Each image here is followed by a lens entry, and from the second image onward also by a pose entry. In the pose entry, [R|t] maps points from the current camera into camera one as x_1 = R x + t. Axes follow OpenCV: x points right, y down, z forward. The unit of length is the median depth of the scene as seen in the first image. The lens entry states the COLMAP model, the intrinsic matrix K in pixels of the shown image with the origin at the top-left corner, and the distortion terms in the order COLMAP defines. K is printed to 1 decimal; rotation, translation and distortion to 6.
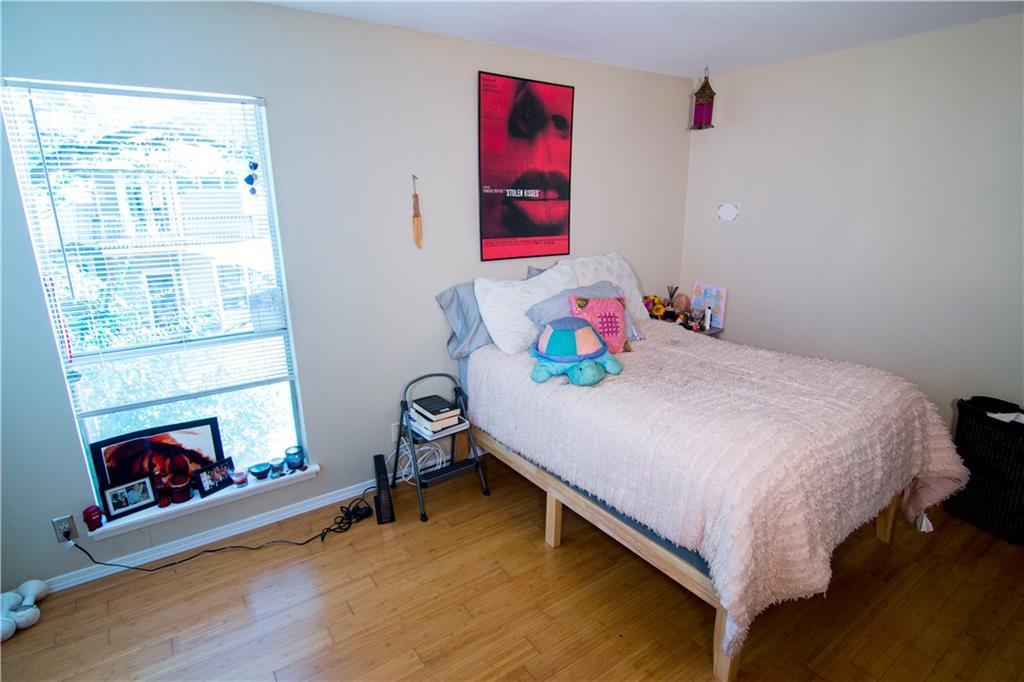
lens RADIAL K [[527.6, 0, 512.0], [0, 527.6, 341.0], [0, 0, 1]] dist [-0.002348, -0.000897]
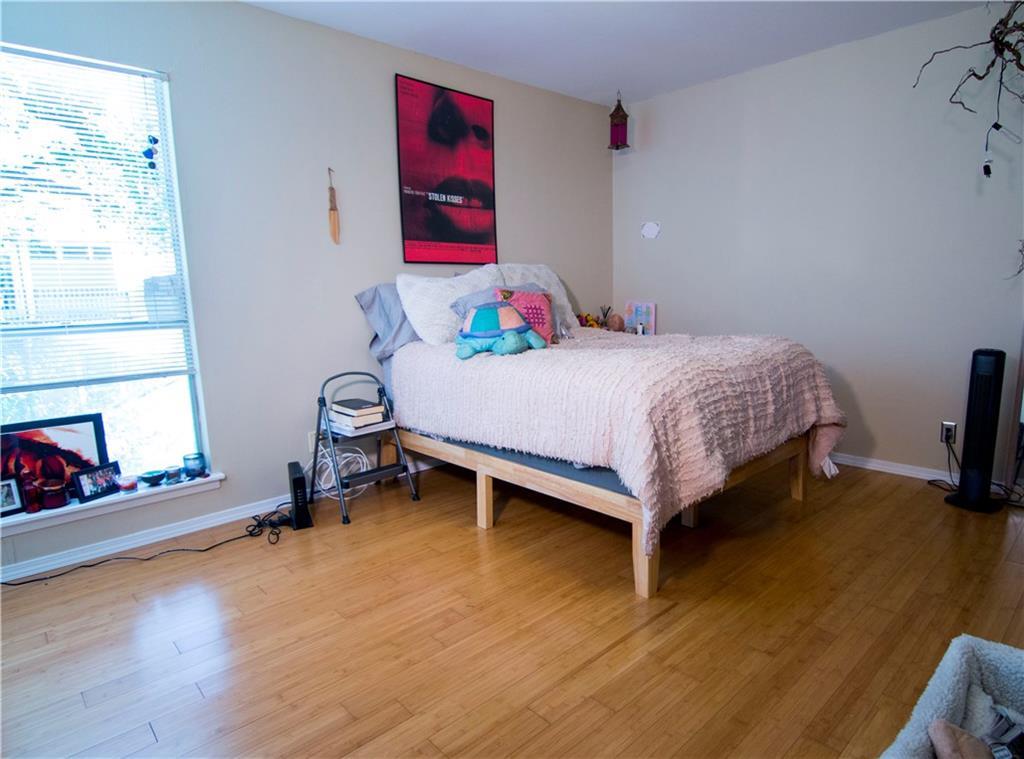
lens RADIAL K [[603.8, 0, 567.2], [0, 603.8, 379.6], [0, 0, 1]] dist [-0.006784, -0.004285]
pose [[0.982831, -0.036506, 0.180861, 0.031389], [0.056354, 0.992785, -0.105844, 0.219170], [-0.175692, 0.114219, 0.977797, -0.128963]]
